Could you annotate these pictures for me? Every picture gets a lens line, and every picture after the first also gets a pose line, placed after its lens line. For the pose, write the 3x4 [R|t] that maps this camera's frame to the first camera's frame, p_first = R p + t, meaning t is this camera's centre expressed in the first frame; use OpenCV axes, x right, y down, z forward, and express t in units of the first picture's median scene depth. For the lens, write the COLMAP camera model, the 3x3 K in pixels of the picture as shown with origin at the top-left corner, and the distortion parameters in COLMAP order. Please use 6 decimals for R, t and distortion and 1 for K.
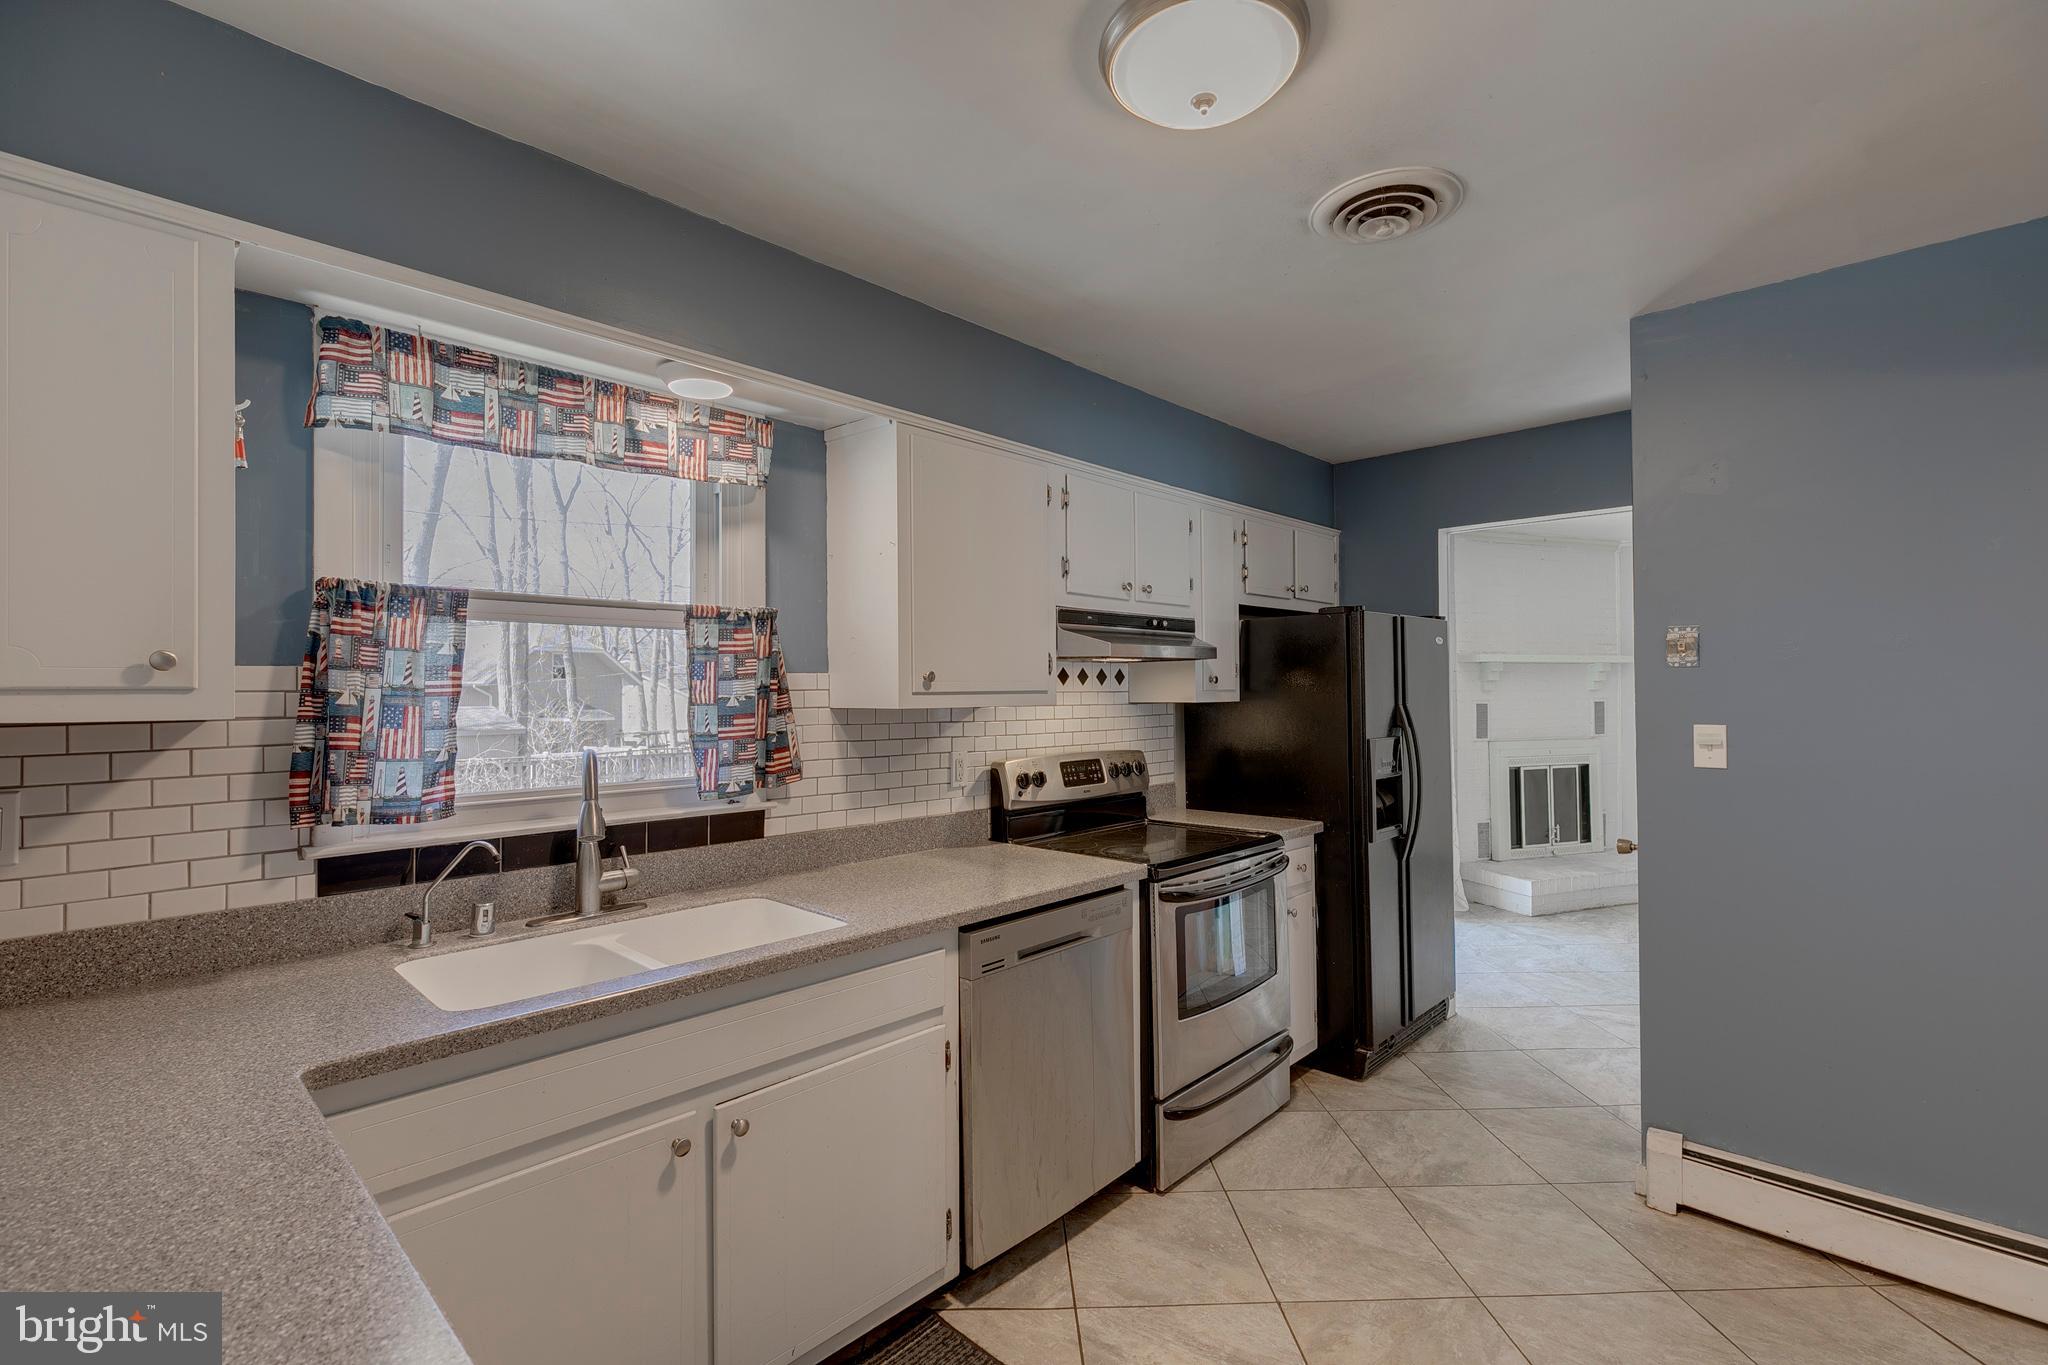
lens RADIAL K [[910.0, 0, 1022.7], [0, 910.0, 680.0], [0, 0, 1]] dist [0.006375, 0.000176]
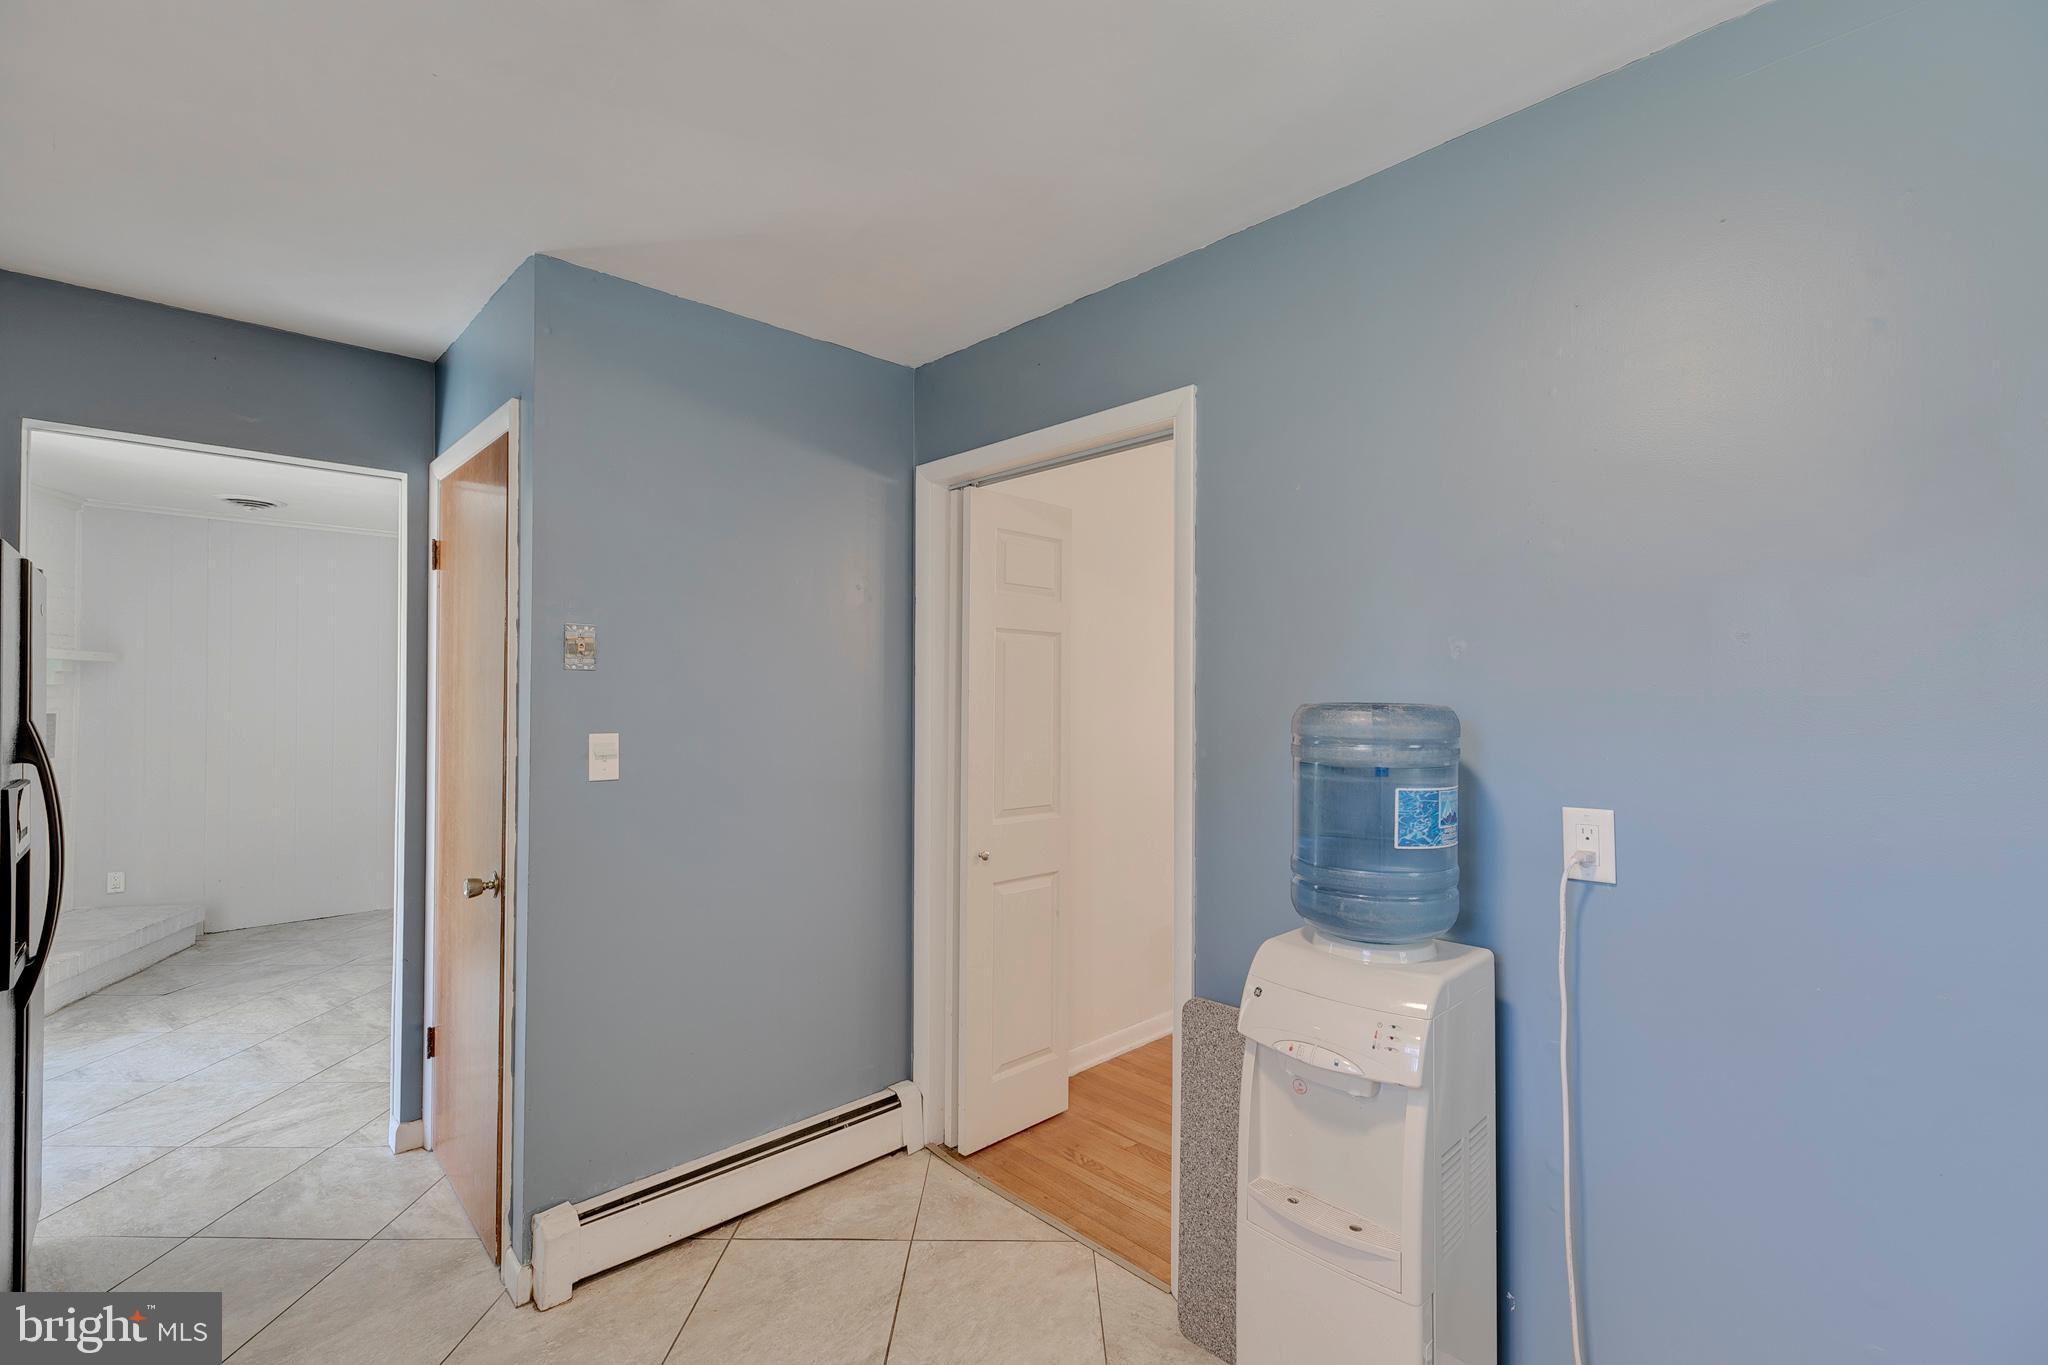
lens RADIAL K [[910.0, 0, 1022.7], [0, 910.0, 680.0], [0, 0, 1]] dist [0.006375, 0.000176]
pose [[0.048082, 0.025964, 0.998506, -0.151950], [-0.013703, 0.999585, -0.025332, 0.012423], [-0.998749, -0.012464, 0.048418, 0.536947]]
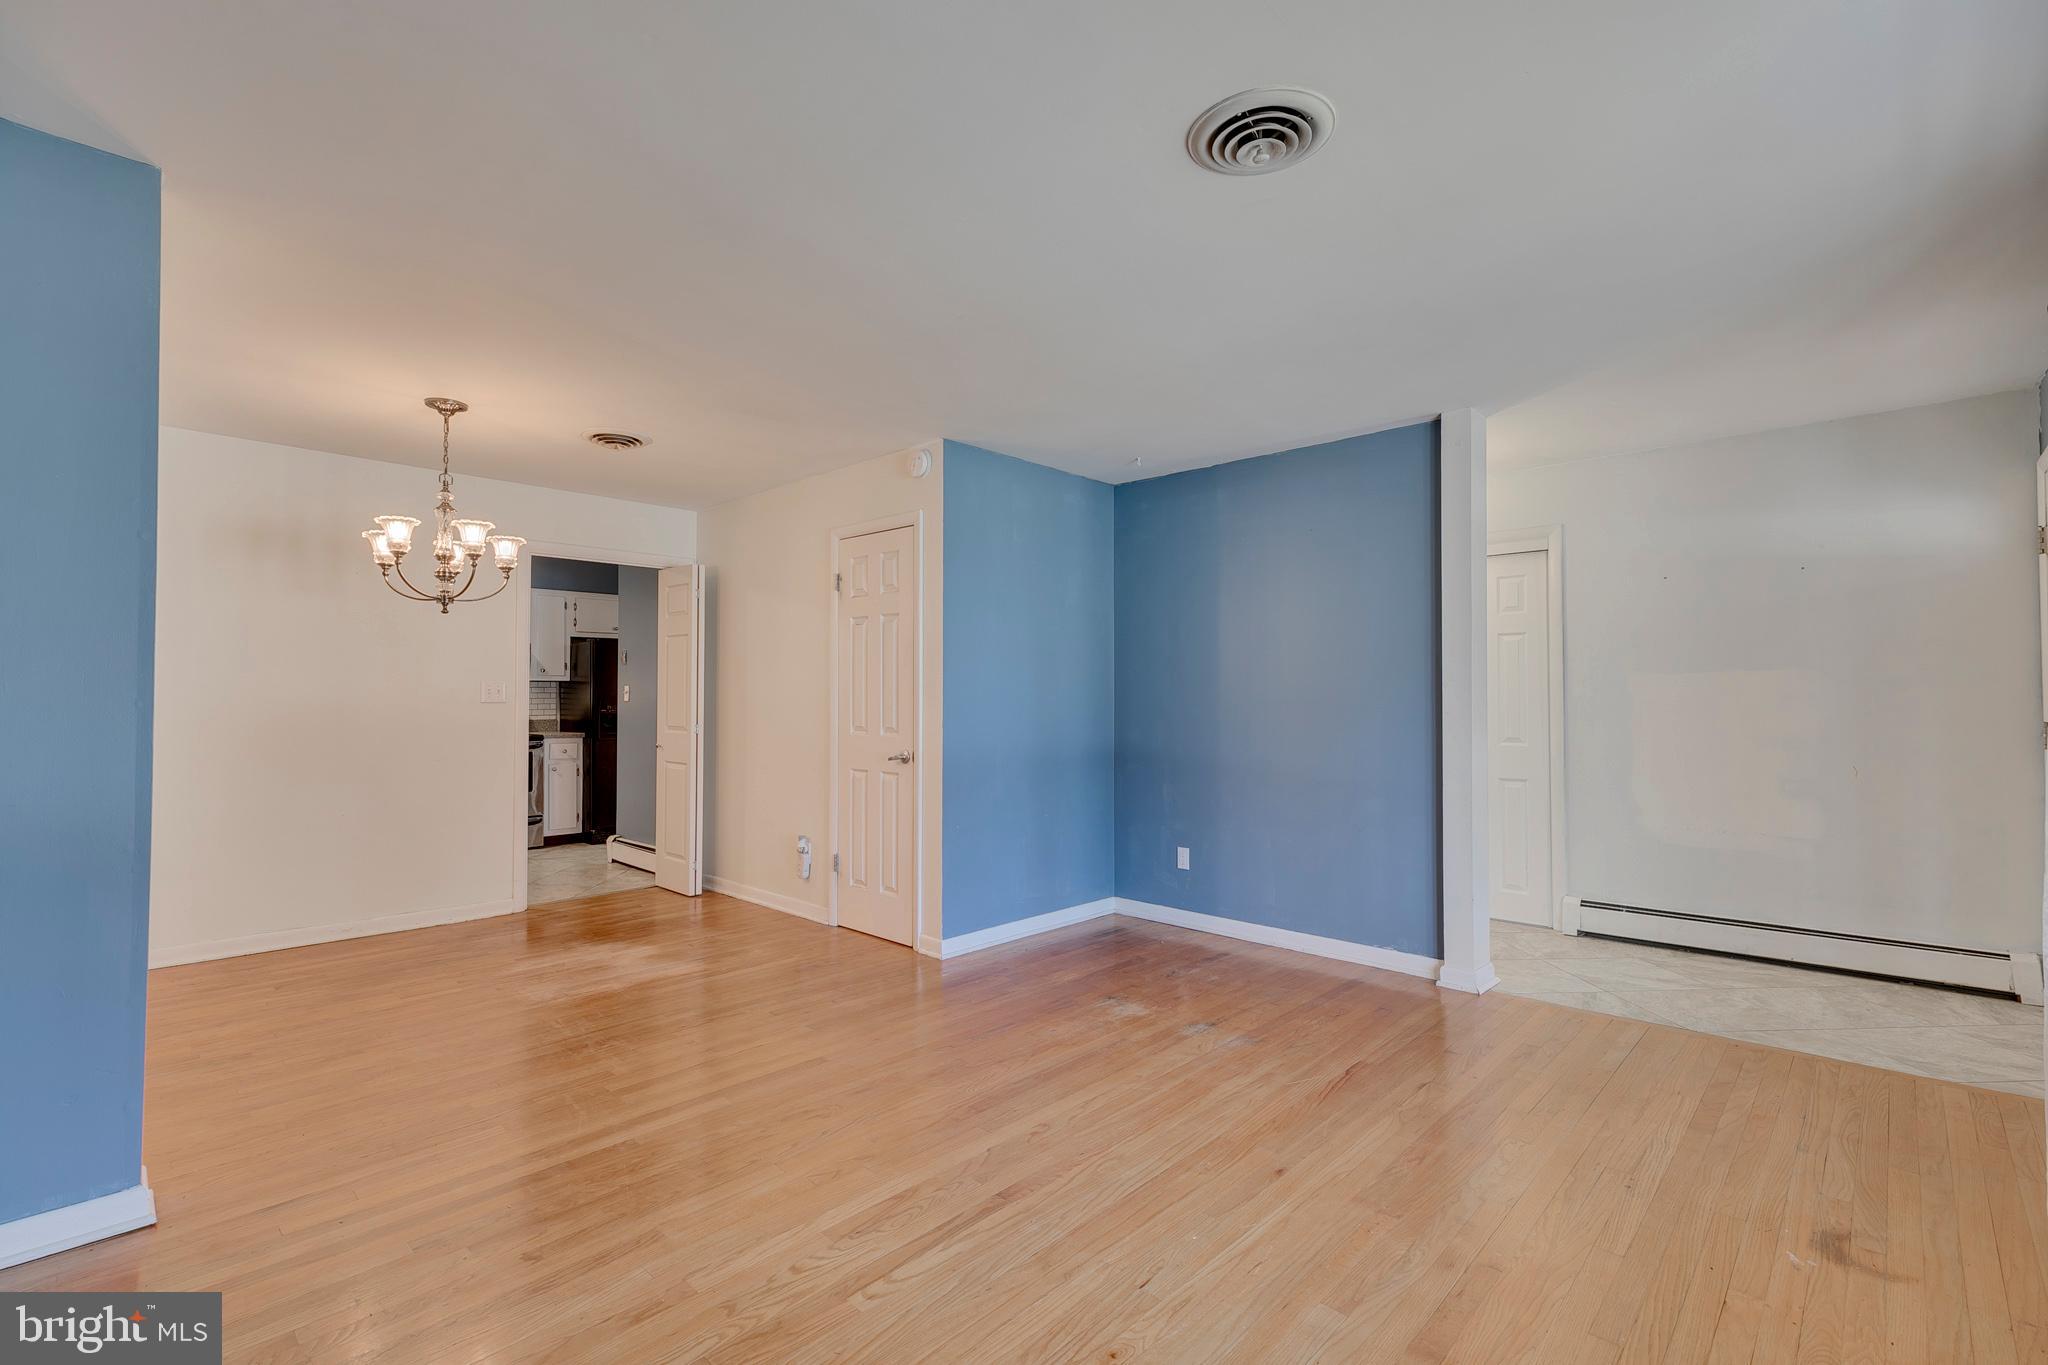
lens RADIAL K [[910.0, 0, 1022.7], [0, 910.0, 680.0], [0, 0, 1]] dist [0.006375, 0.000176]
pose [[0.999946, 0.010122, 0.002418, 1.961276], [-0.010112, 0.999941, -0.004048, 0.028244], [-0.002459, 0.004023, 0.999989, -1.783091]]
